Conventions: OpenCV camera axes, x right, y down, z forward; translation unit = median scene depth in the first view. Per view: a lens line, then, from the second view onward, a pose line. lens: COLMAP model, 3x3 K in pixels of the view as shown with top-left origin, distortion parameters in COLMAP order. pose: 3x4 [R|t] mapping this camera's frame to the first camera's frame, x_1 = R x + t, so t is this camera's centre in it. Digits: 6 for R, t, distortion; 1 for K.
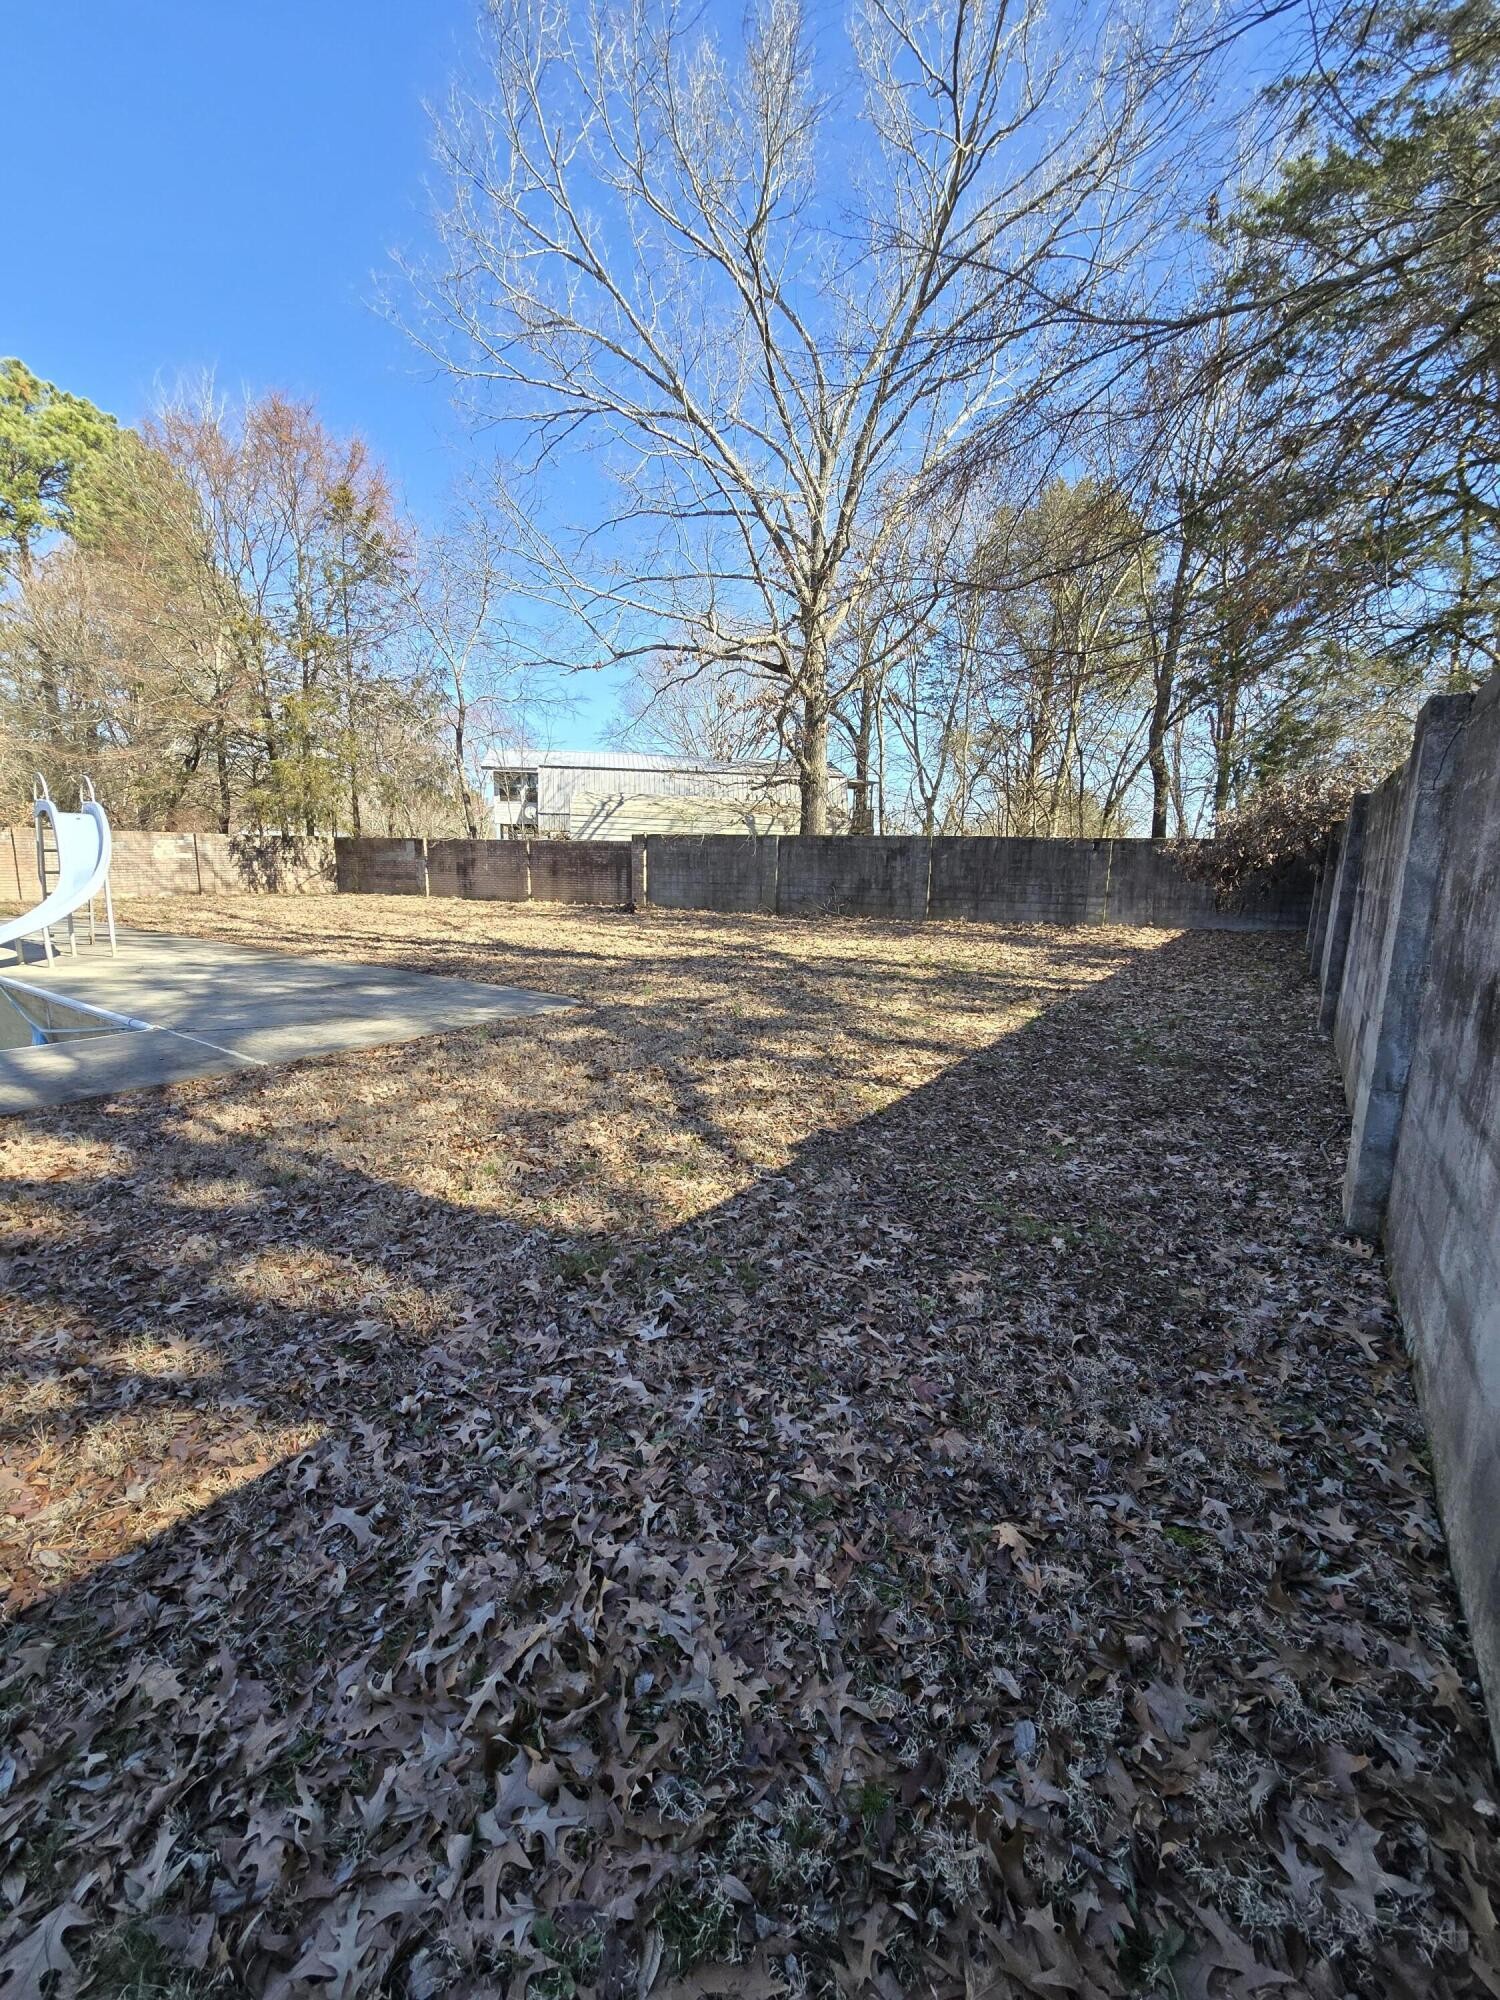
lens RADIAL K [[808.5, 0, 745.6], [0, 808.5, 1019.8], [0, 0, 1]] dist [-0.009345, -0.000205]
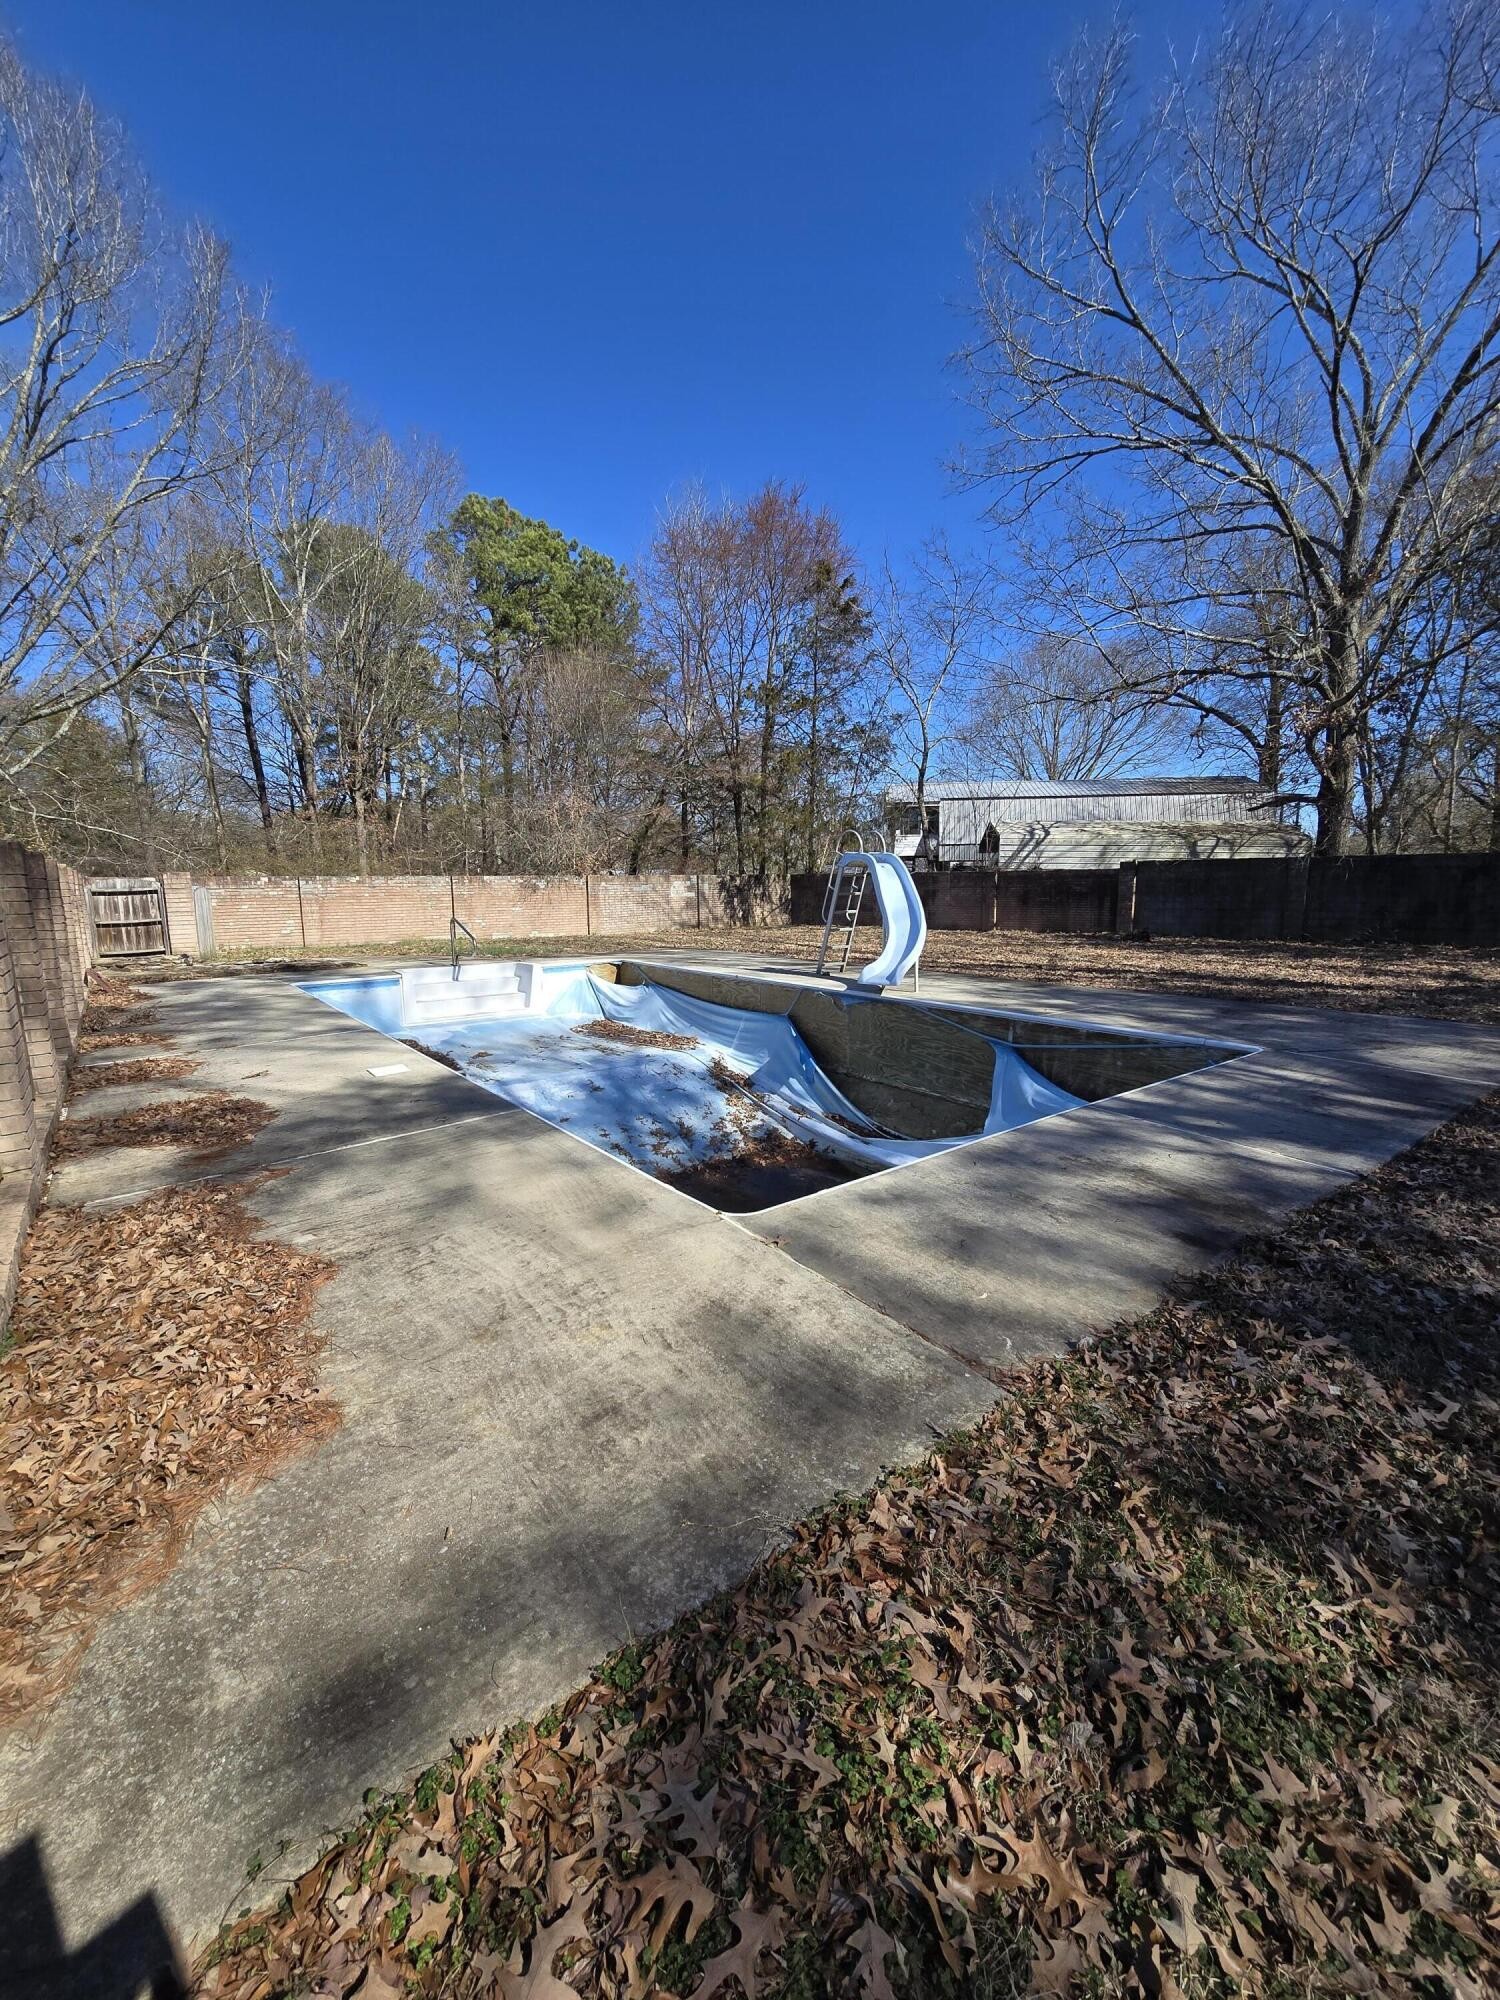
lens RADIAL K [[808.5, 0, 745.6], [0, 808.5, 1019.8], [0, 0, 1]] dist [-0.009345, -0.000205]
pose [[0.952944, 0.019359, -0.302527, -0.620500], [-0.029185, 0.999182, -0.027992, 0.014536], [0.301738, 0.035504, 0.952730, -0.180498]]
